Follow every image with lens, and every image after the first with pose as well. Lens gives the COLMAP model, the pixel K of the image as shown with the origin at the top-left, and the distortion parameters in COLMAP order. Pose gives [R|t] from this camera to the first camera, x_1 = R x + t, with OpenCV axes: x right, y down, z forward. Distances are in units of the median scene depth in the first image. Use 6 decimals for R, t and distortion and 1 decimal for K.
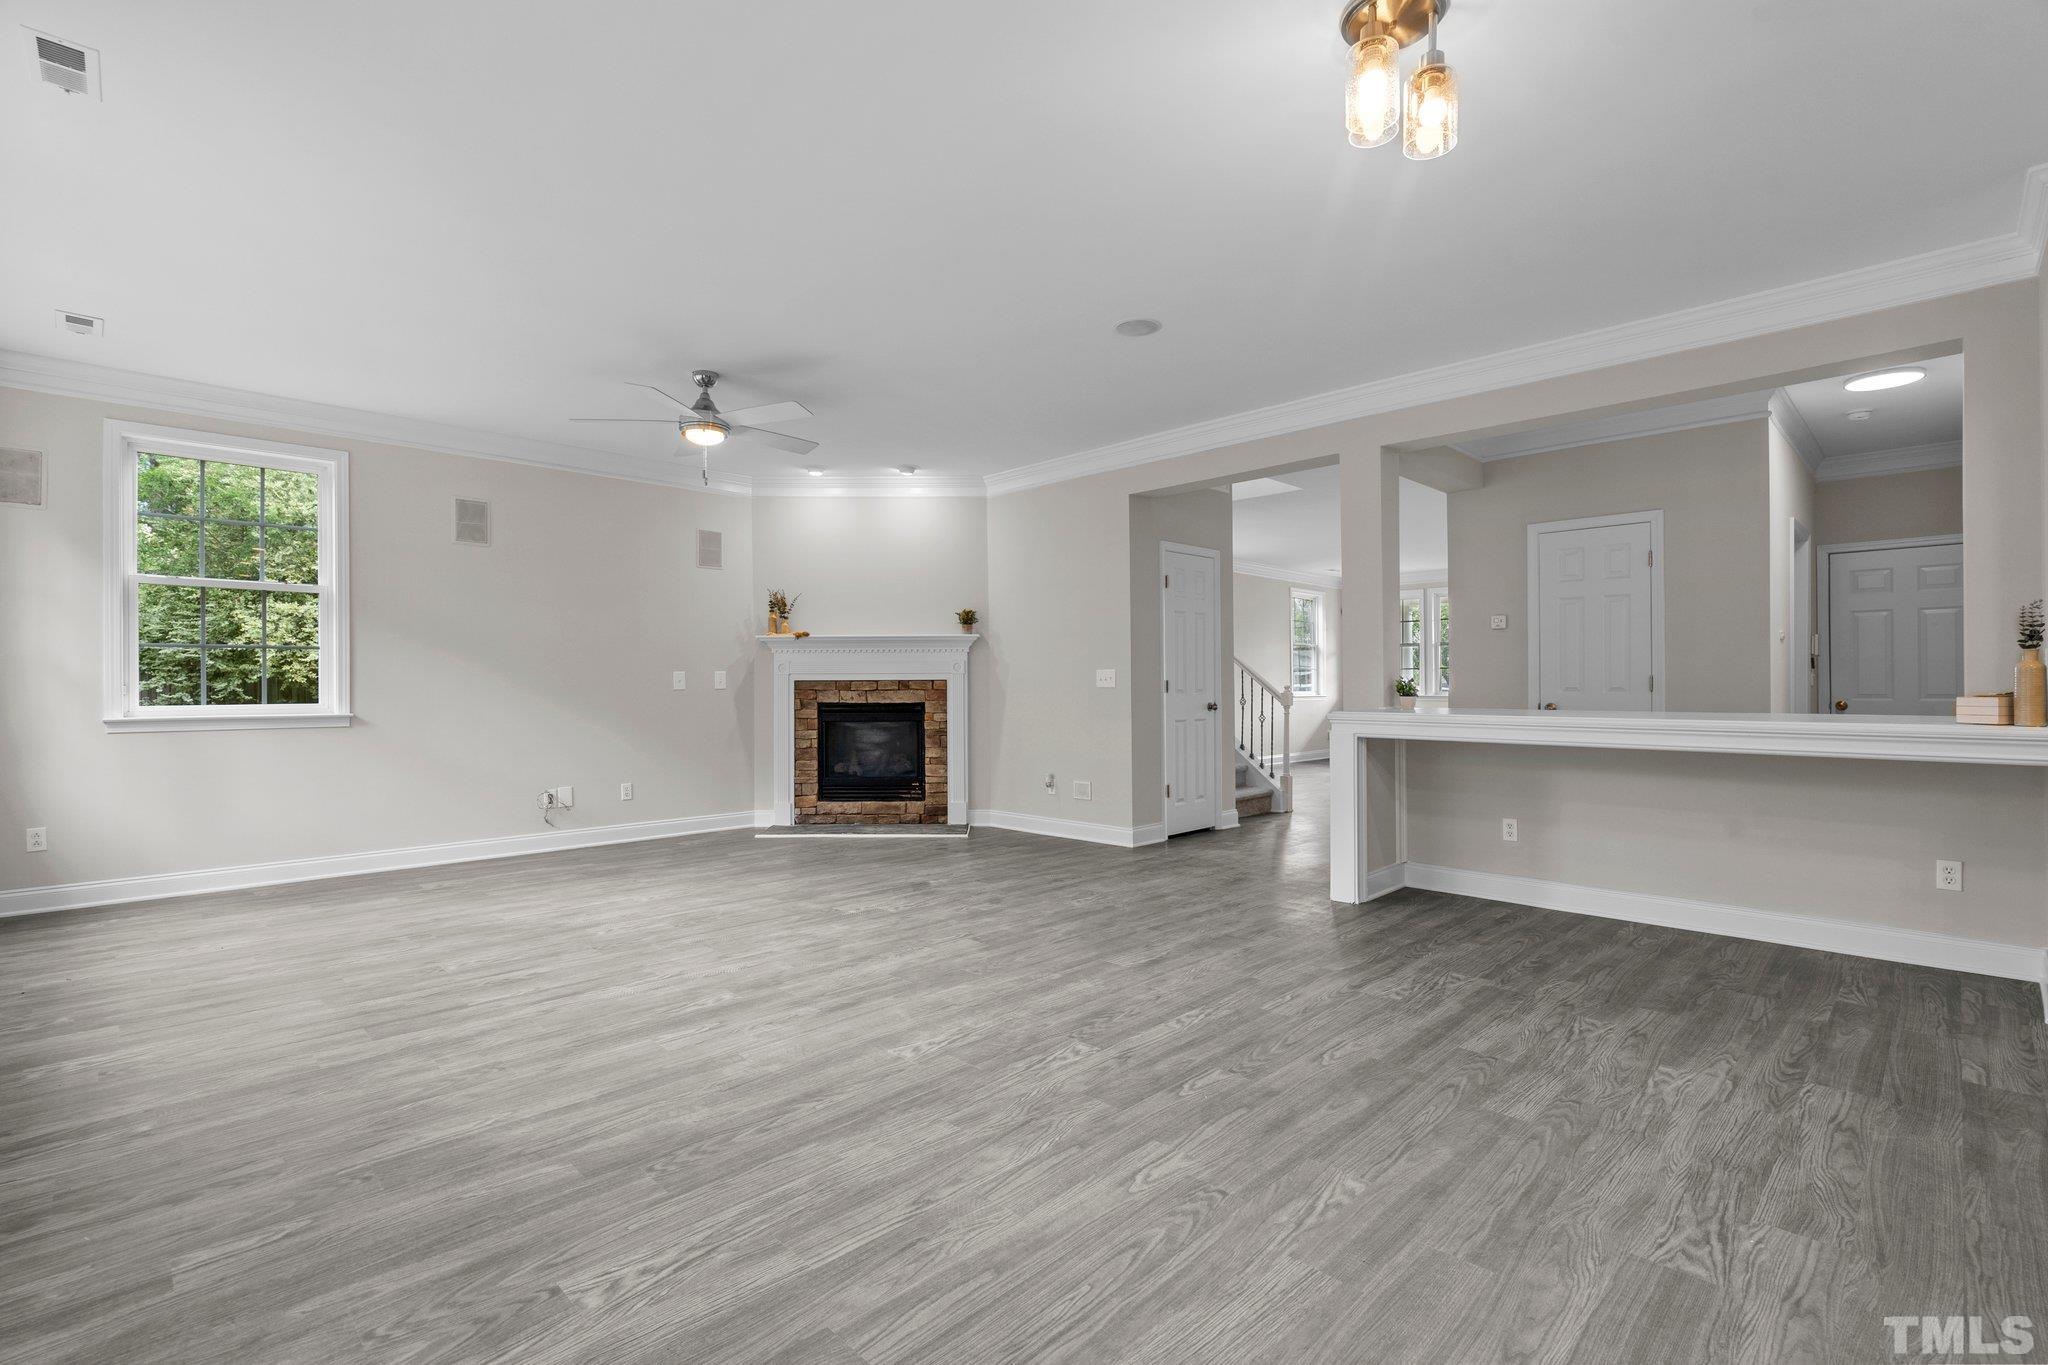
lens RADIAL K [[935.1, 0, 1028.4], [0, 935.1, 685.5], [0, 0, 1]] dist [-0.003840, 0.002070]
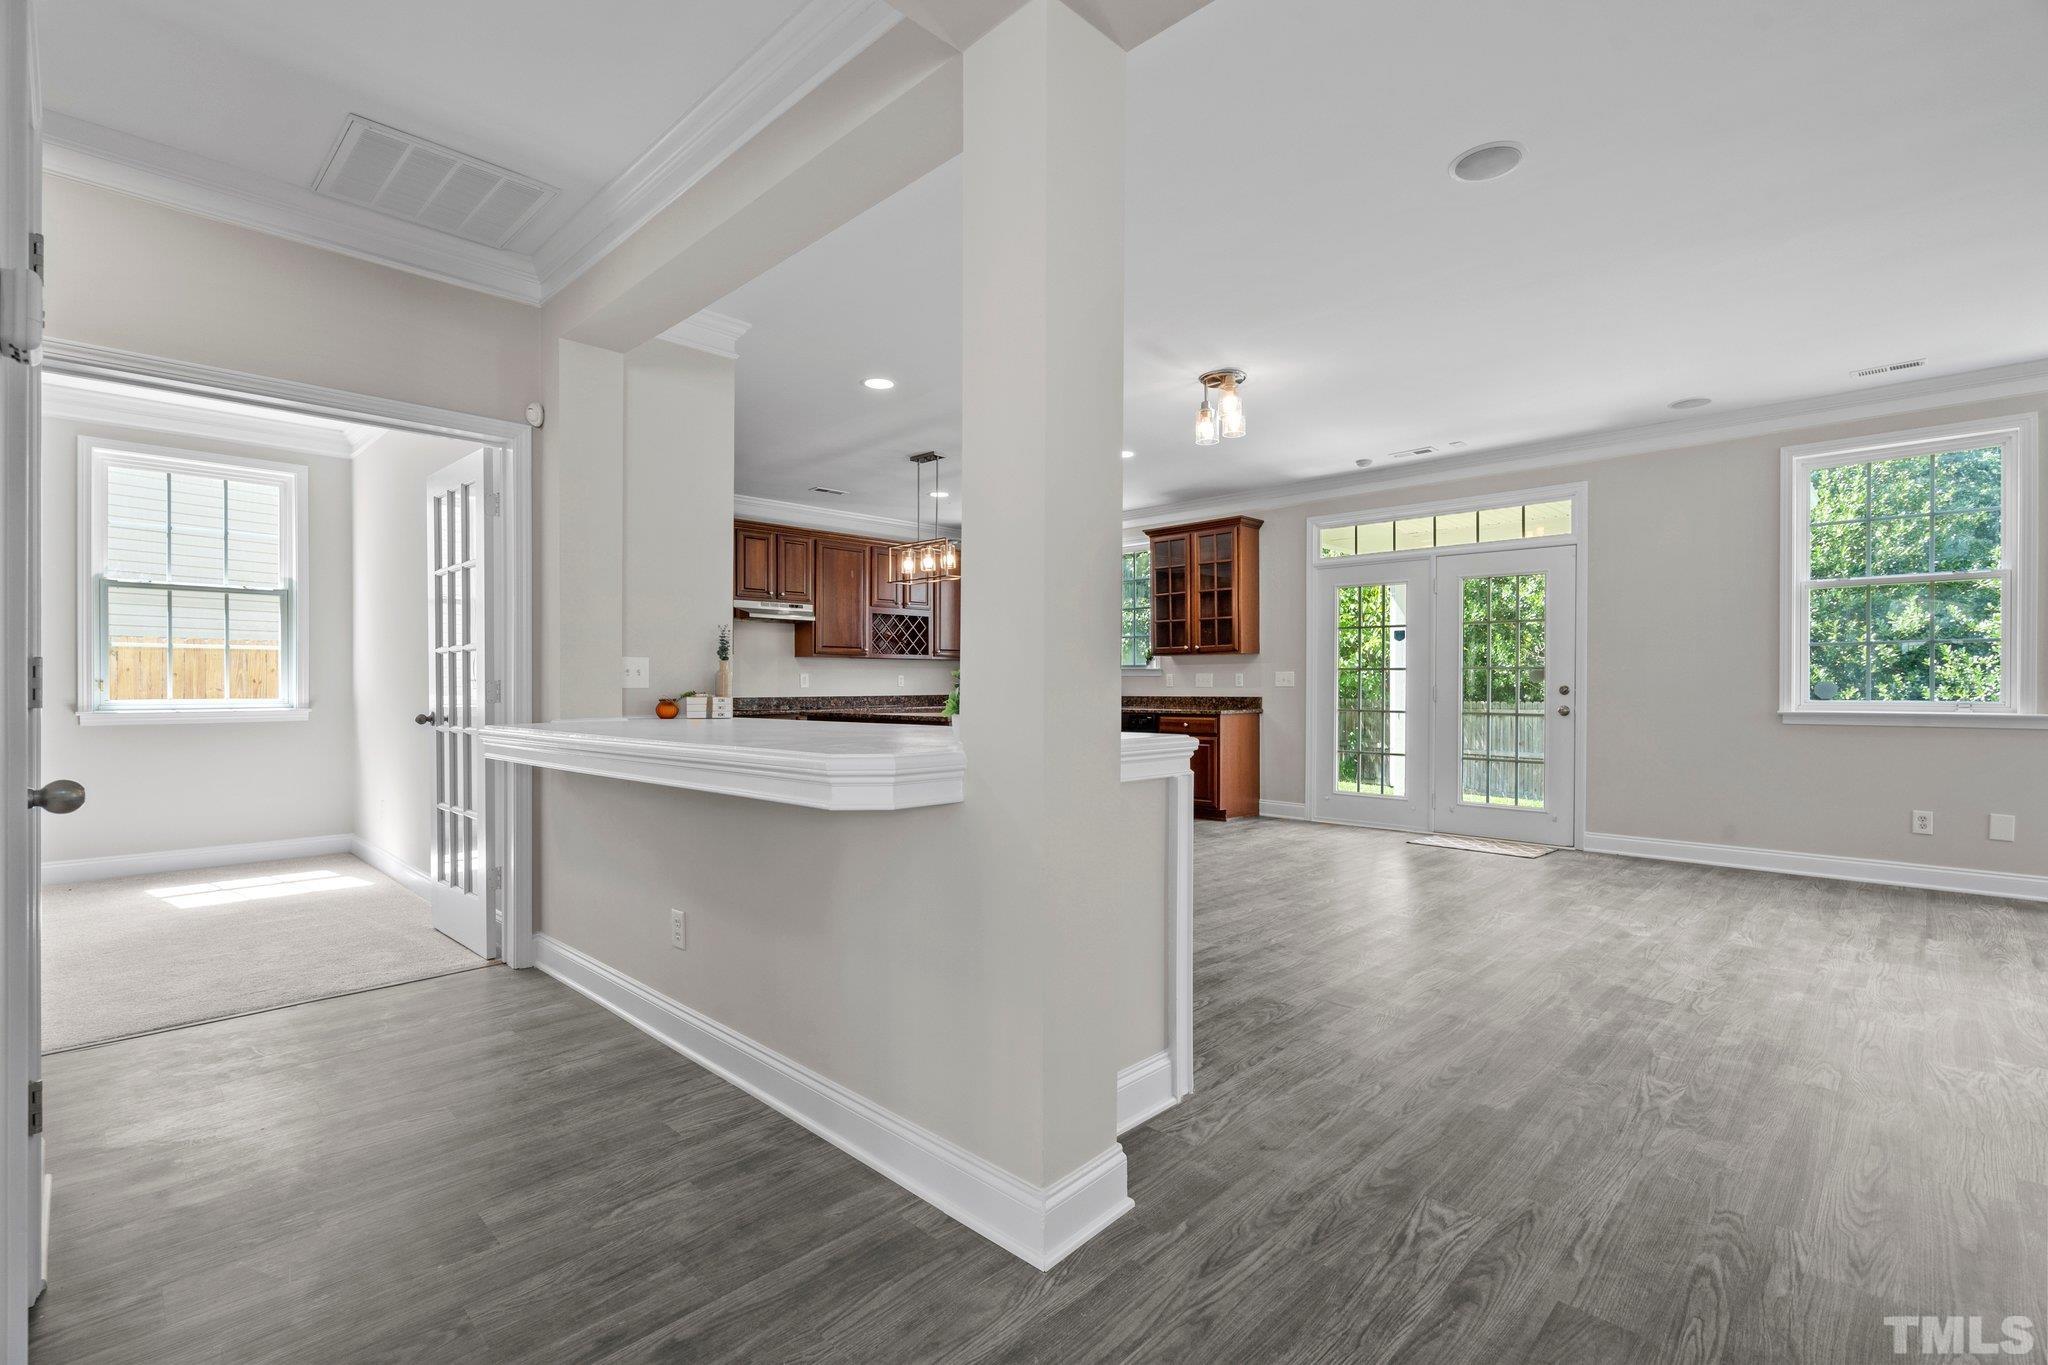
lens RADIAL K [[935.1, 0, 1020.0], [0, 935.1, 680.1], [0, 0, 1]] dist [-0.003840, 0.002070]
pose [[-0.999966, 0.005113, -0.006534, 0.536317], [0.005150, 0.999971, -0.005614, -0.002299], [0.006506, -0.005648, -0.999963, 1.934974]]
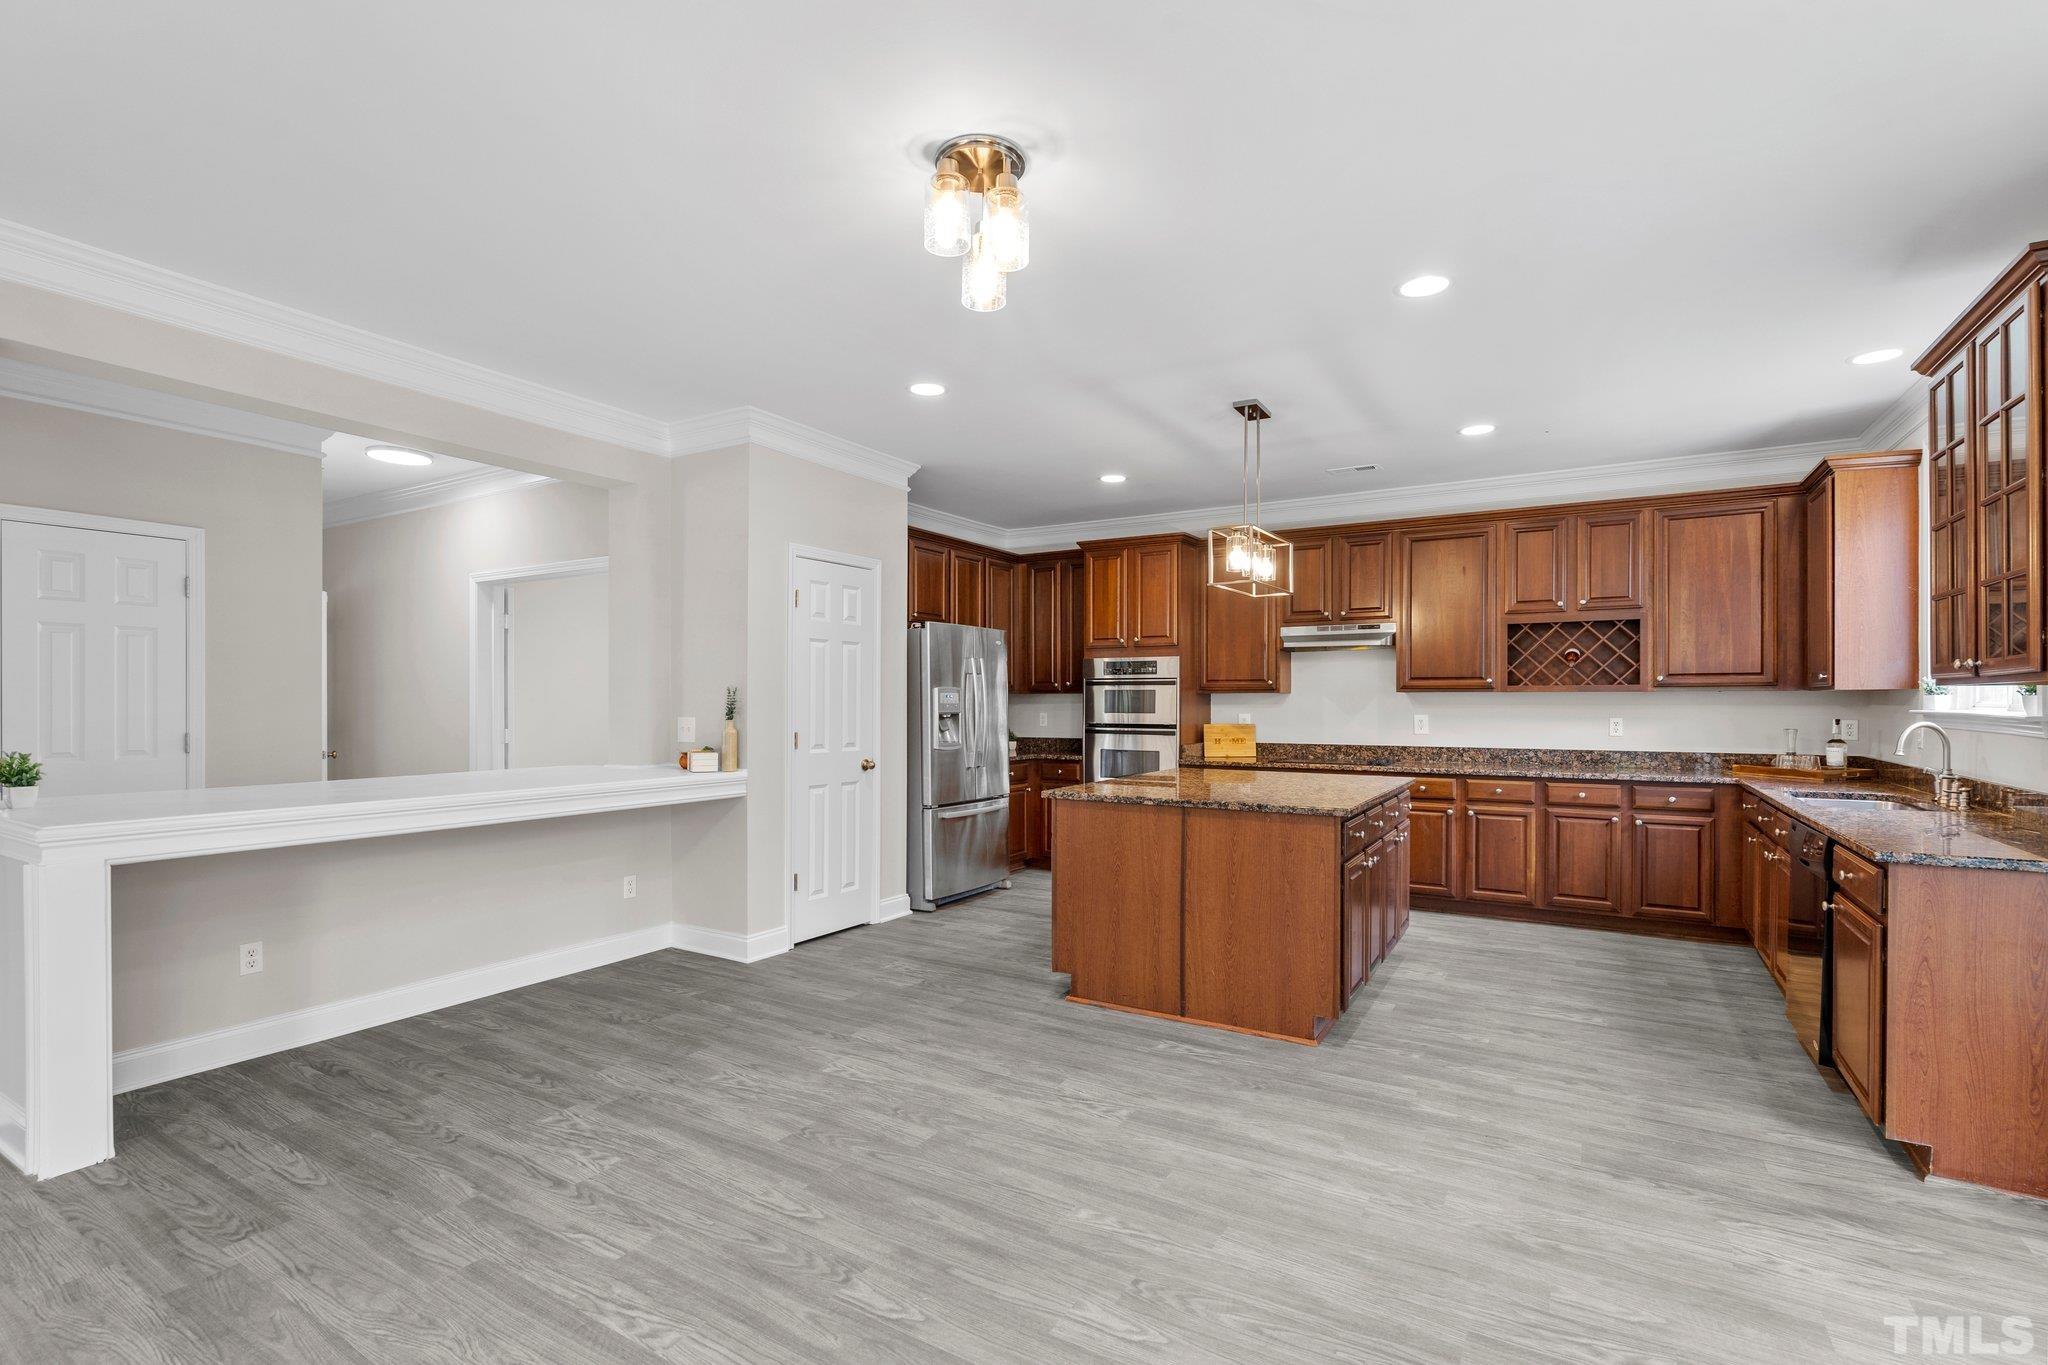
lens RADIAL K [[935.1, 0, 1022.7], [0, 935.1, 707.5], [0, 0, 1]] dist [-0.003840, 0.002070]
pose [[-0.237569, -0.004376, 0.971361, -0.412407], [0.000023, 0.999990, 0.004510, -0.054590], [-0.971371, 0.001094, -0.237567, 0.733411]]
